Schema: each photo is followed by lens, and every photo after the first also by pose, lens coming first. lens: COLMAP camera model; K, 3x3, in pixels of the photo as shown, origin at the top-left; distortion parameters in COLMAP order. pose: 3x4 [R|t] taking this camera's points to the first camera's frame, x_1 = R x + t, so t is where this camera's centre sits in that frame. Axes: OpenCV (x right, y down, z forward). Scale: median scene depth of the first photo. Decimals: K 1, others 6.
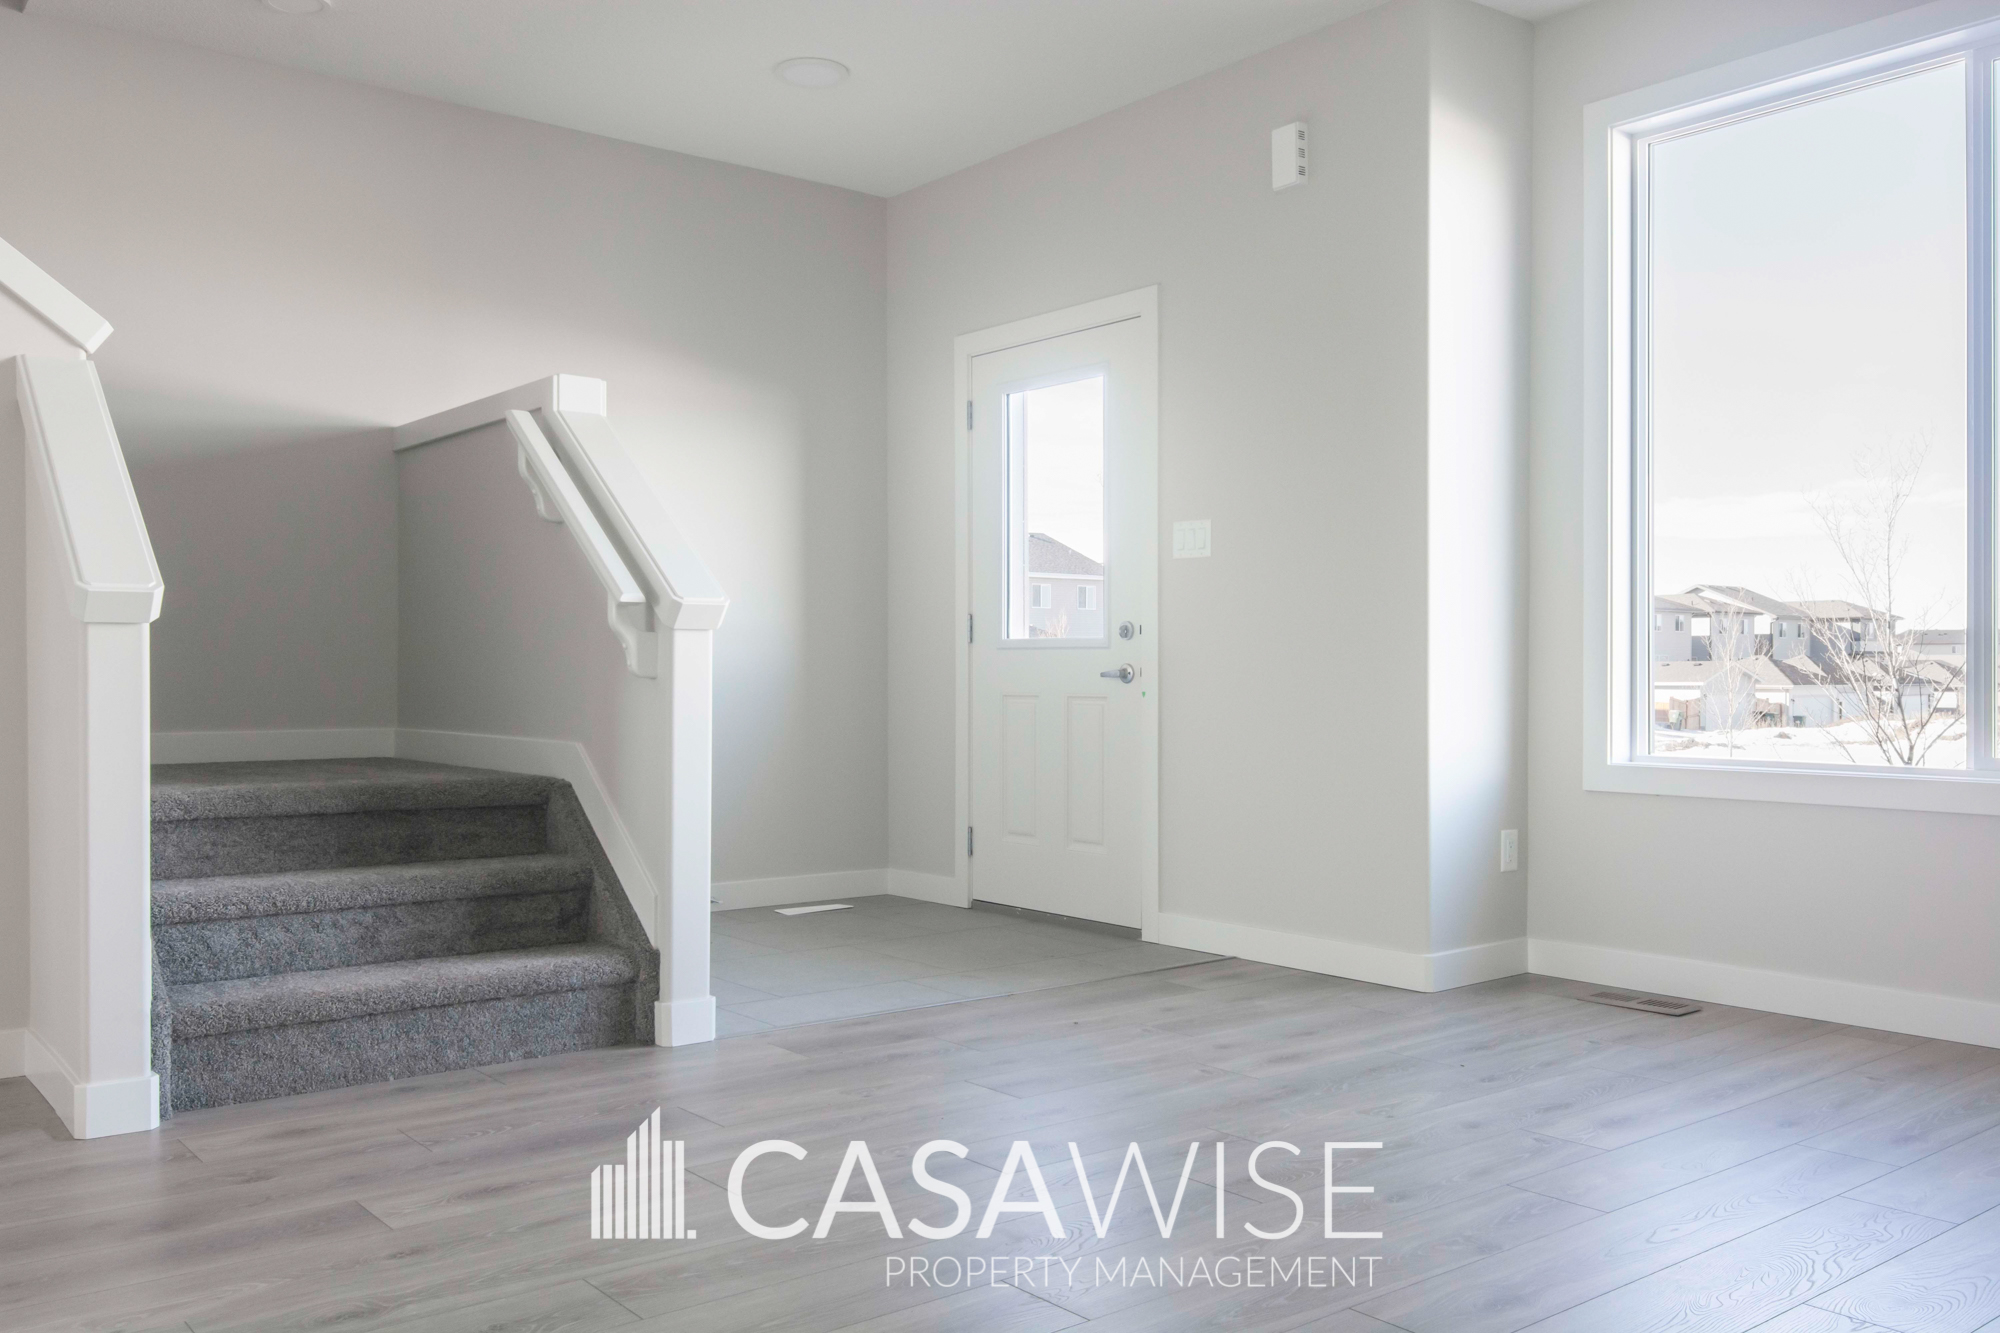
lens RADIAL K [[1702.8, 0, 1000.0], [0, 1702.8, 666.5], [0, 0, 1]] dist [0.065238, 0.000957]
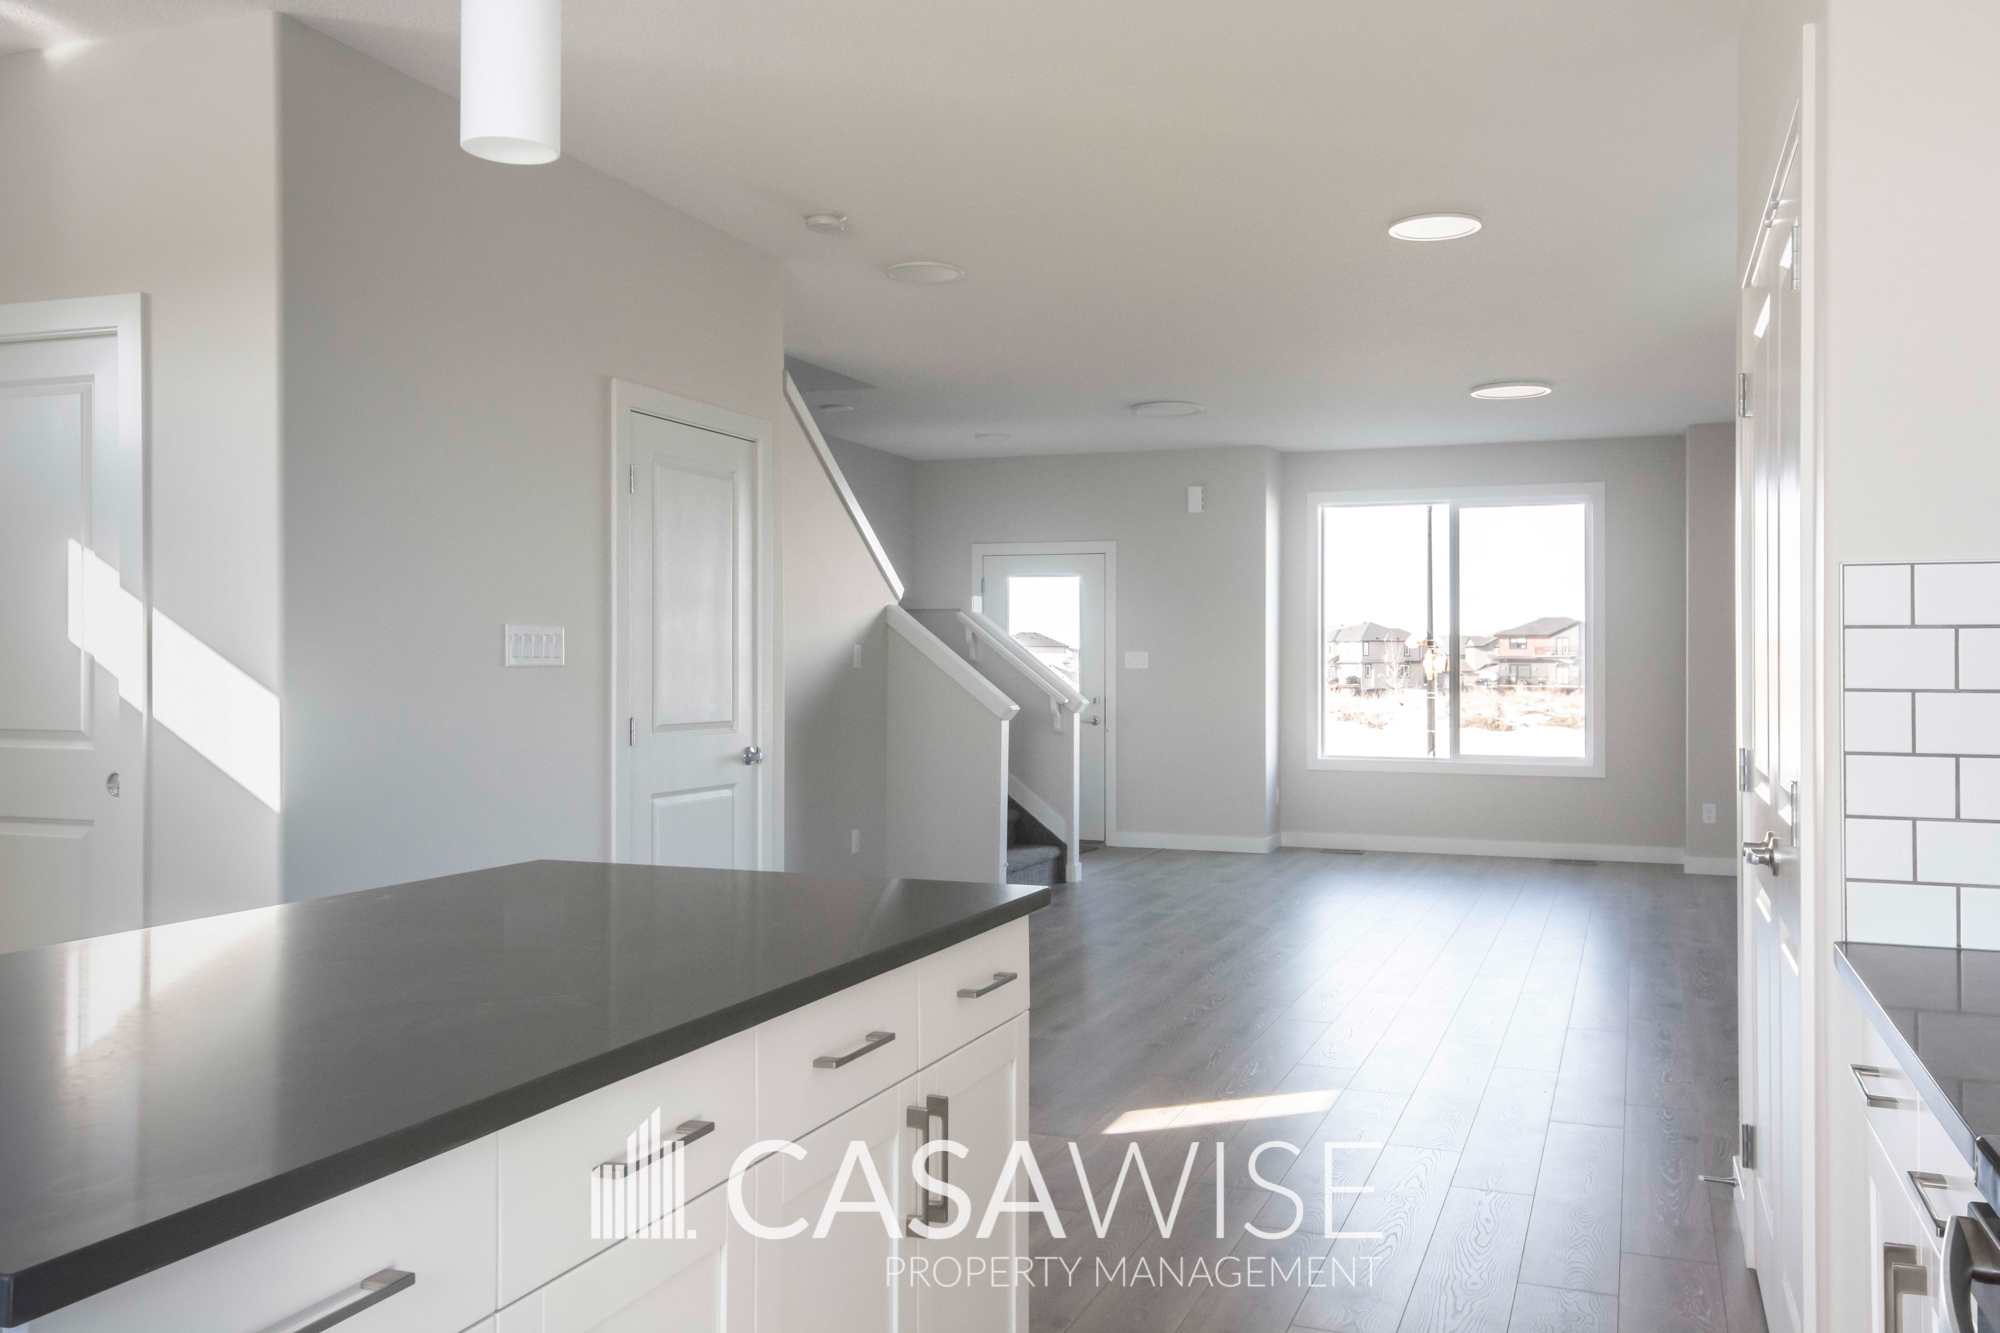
lens RADIAL K [[1702.8, 0, 1000.0], [0, 1702.8, 666.5], [0, 0, 1]] dist [0.065238, 0.000957]
pose [[0.873326, 0.002822, 0.487128, -1.188277], [-0.005943, 0.999971, 0.004861, -0.082019], [-0.487100, -0.007140, 0.873317, -0.884375]]
